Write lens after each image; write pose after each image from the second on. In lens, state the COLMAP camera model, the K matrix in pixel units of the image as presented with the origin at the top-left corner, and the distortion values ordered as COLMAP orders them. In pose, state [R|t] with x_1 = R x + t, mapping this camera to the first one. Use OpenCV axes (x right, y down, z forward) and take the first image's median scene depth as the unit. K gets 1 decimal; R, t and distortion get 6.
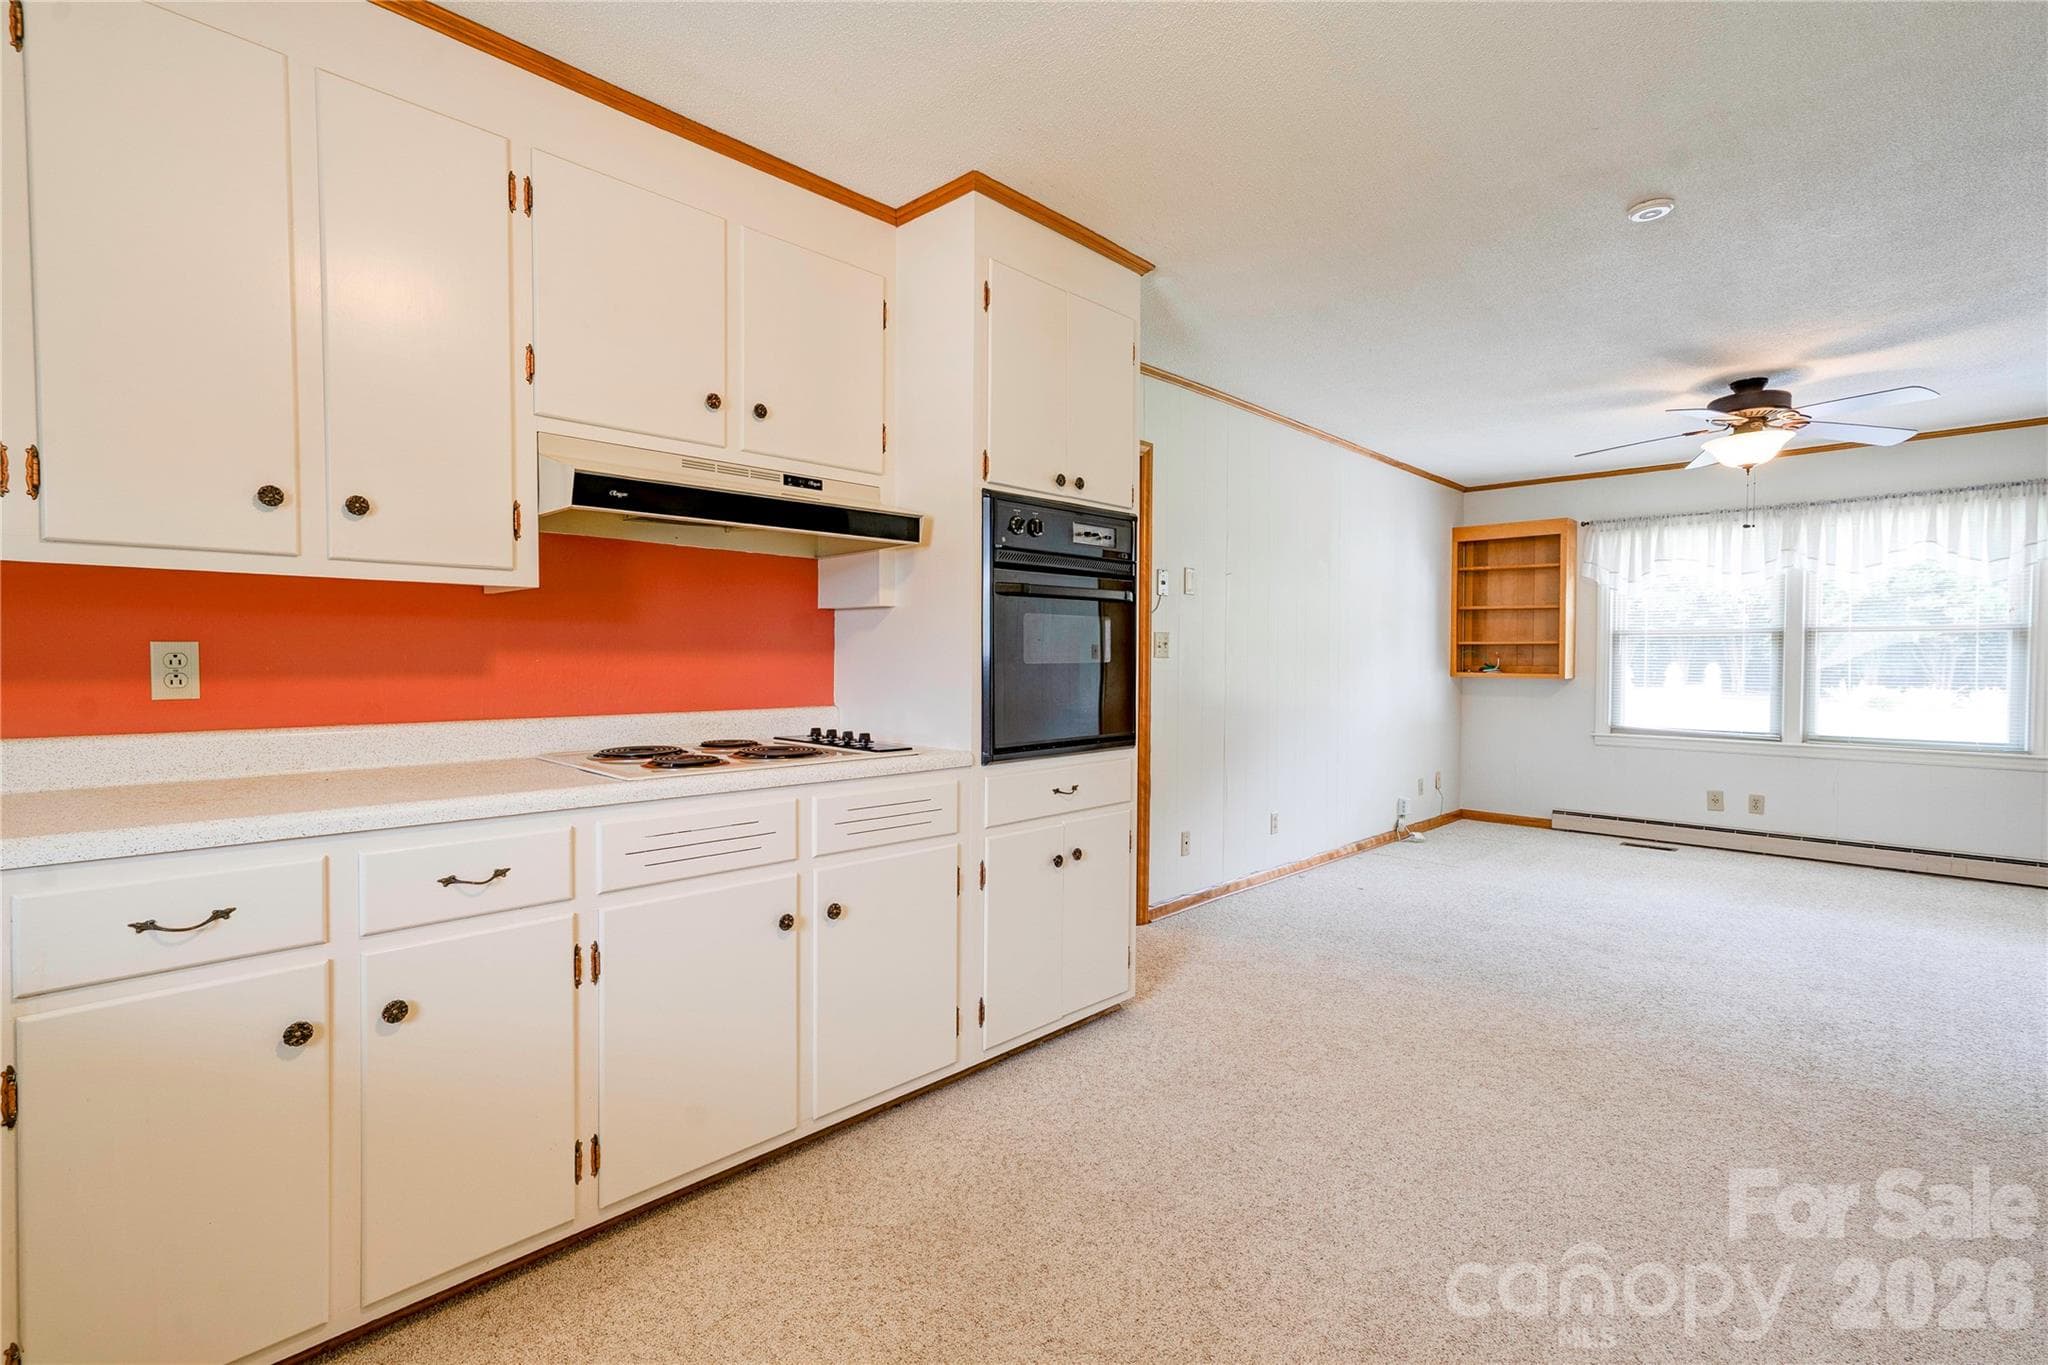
lens RADIAL K [[937.1, 0, 1002.6], [0, 937.1, 677.1], [0, 0, 1]] dist [-0.014155, 0.016033]
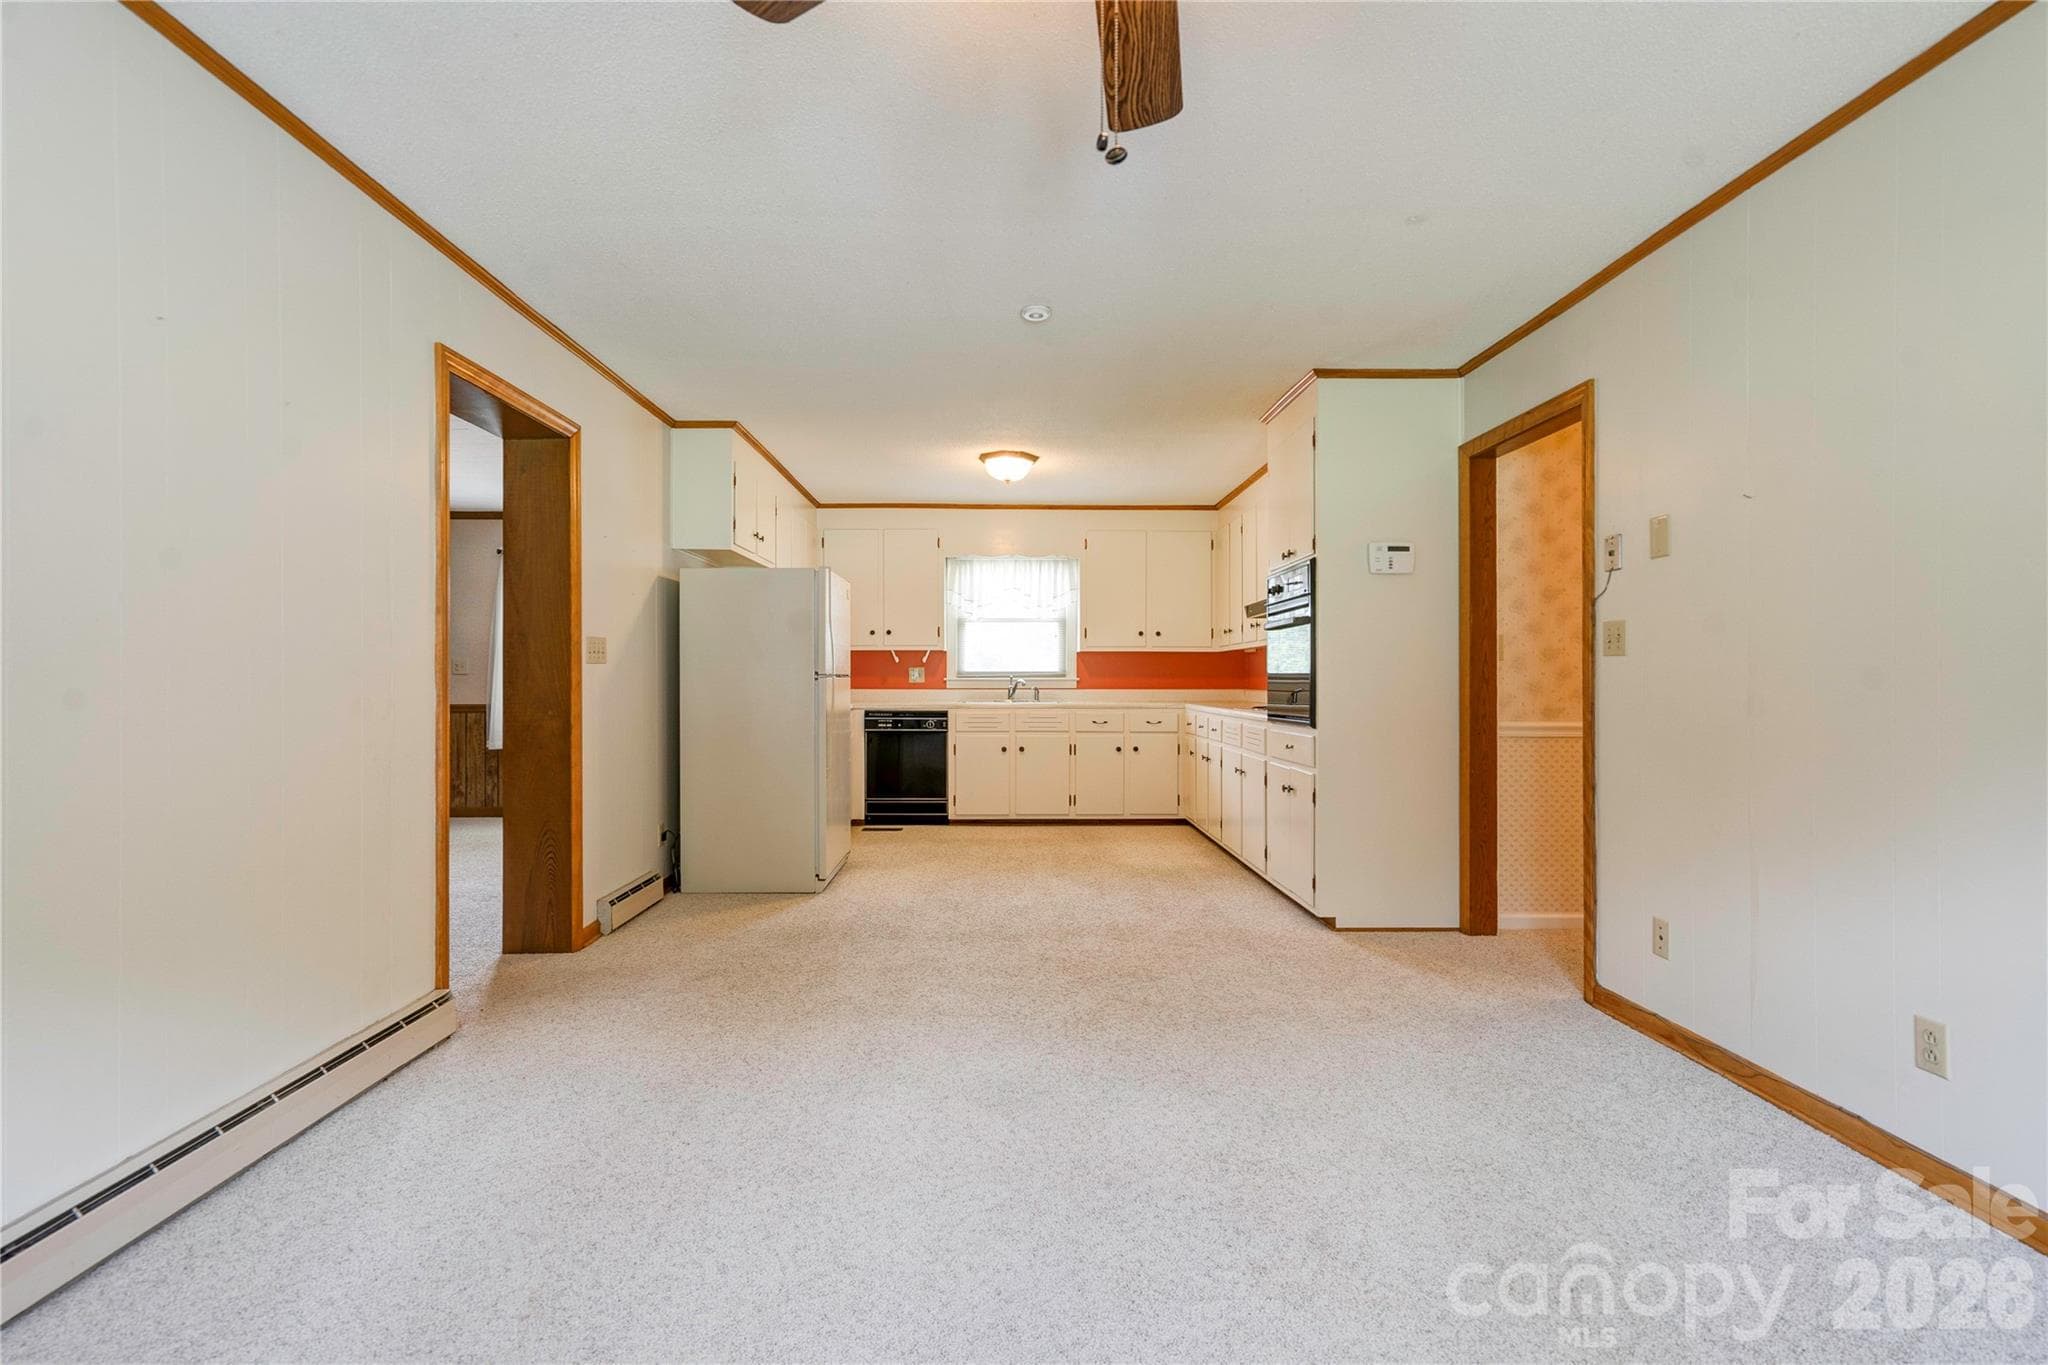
lens RADIAL K [[937.1, 0, 1002.6], [0, 937.1, 677.1], [0, 0, 1]] dist [-0.014155, 0.016033]
pose [[-0.708475, -0.007713, -0.705694, 0.744848], [-0.018990, 0.999787, 0.008138, -0.000696], [0.705480, 0.019166, -0.708470, 0.862554]]
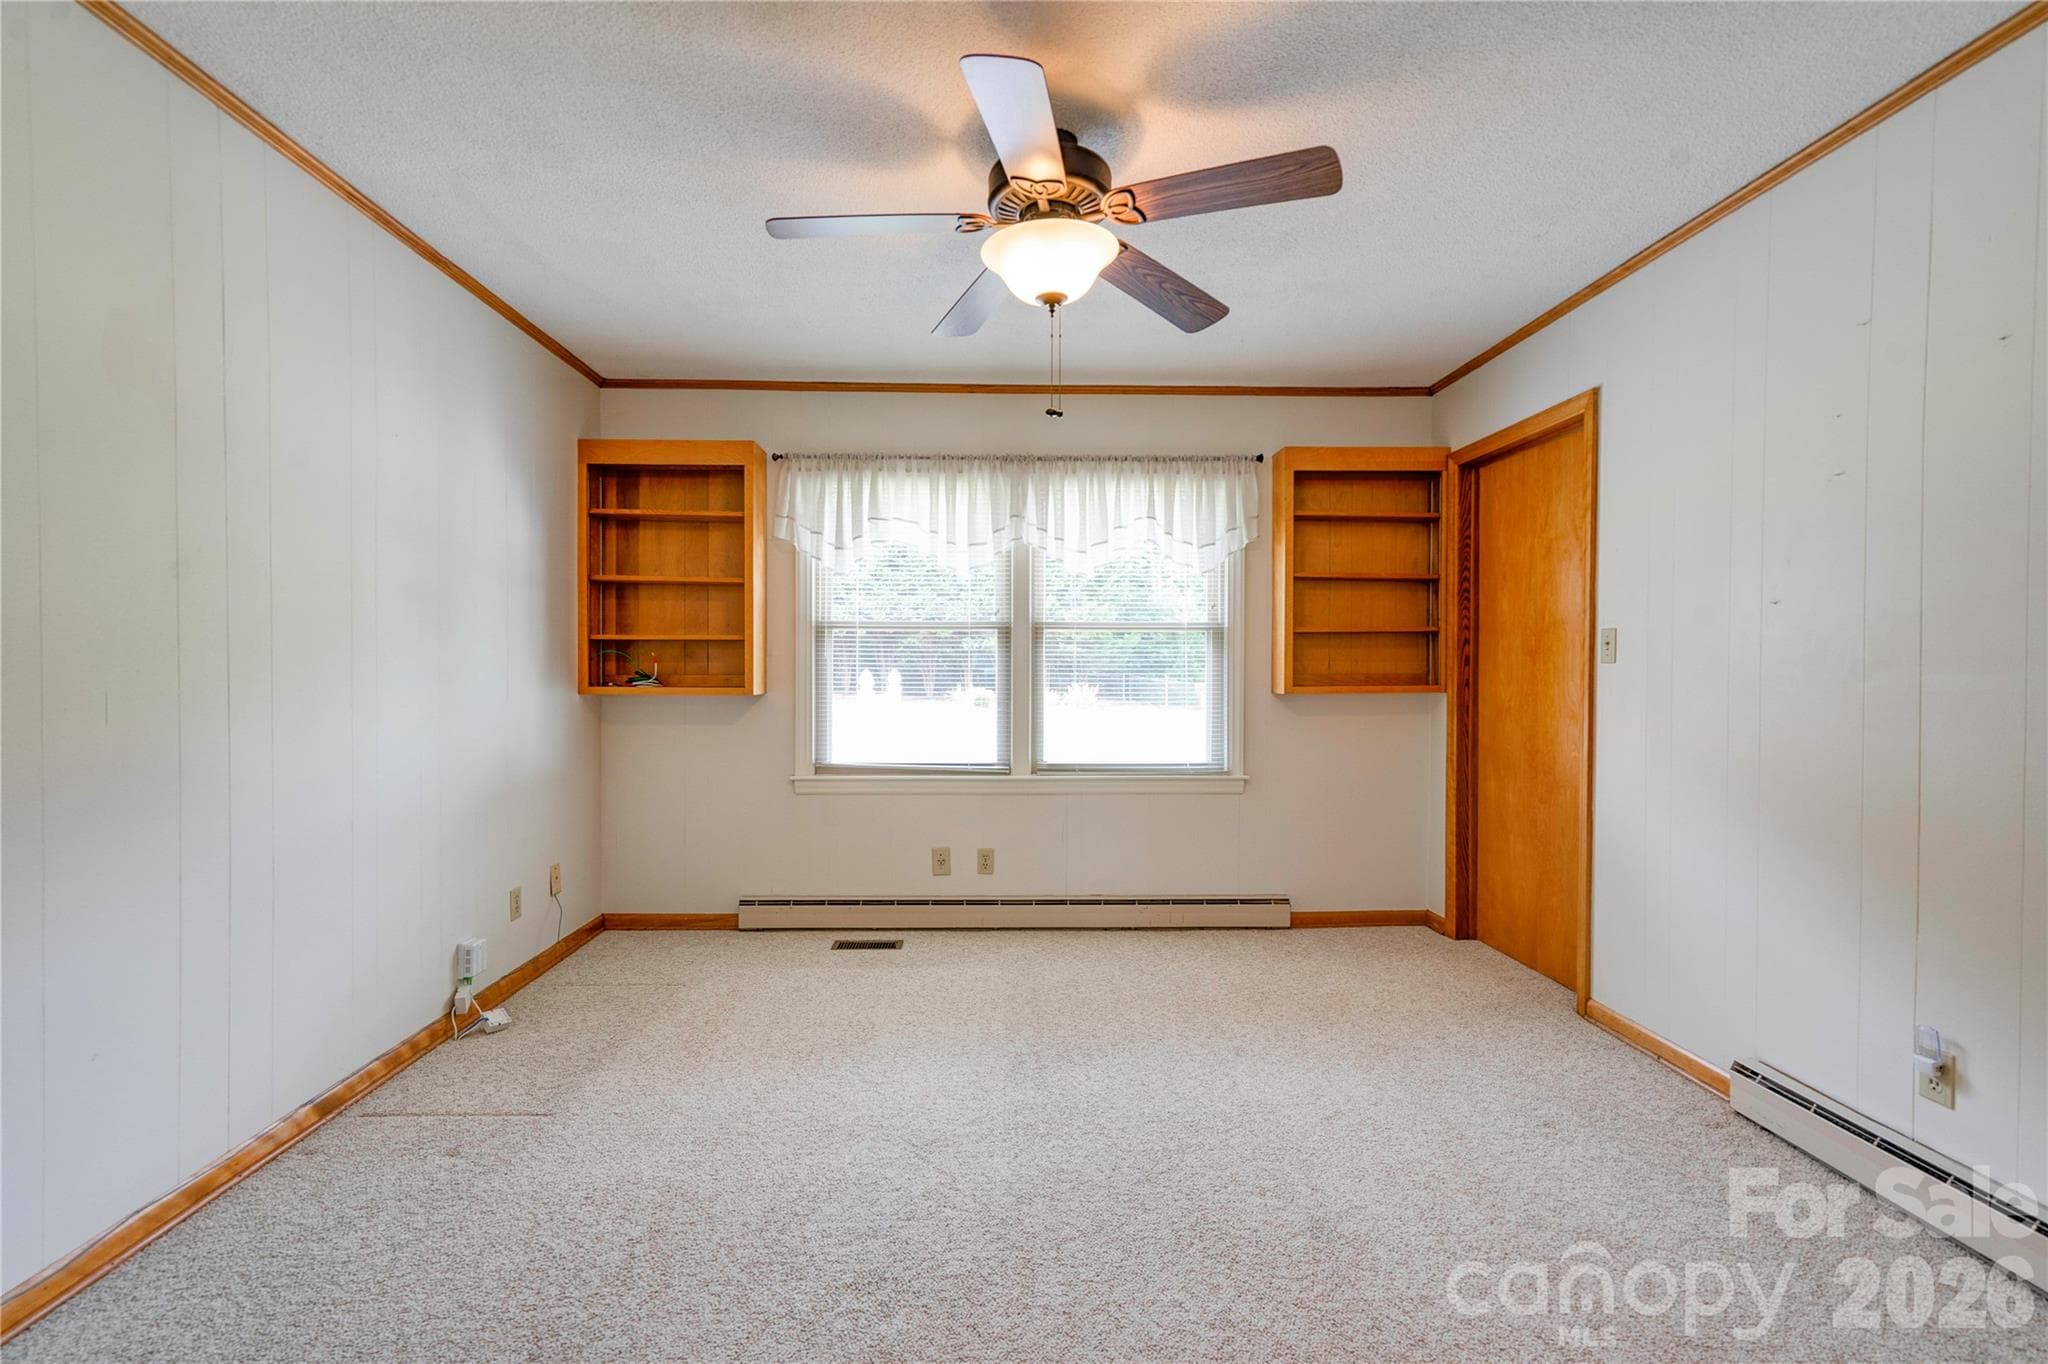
lens RADIAL K [[937.1, 0, 1002.6], [0, 937.1, 676.6], [0, 0, 1]] dist [-0.014155, 0.016033]
pose [[0.697248, -0.008762, 0.716776, 0.291429], [0.014208, 0.999898, -0.001599, -0.008160], [-0.716689, 0.011299, 0.697302, 0.479778]]
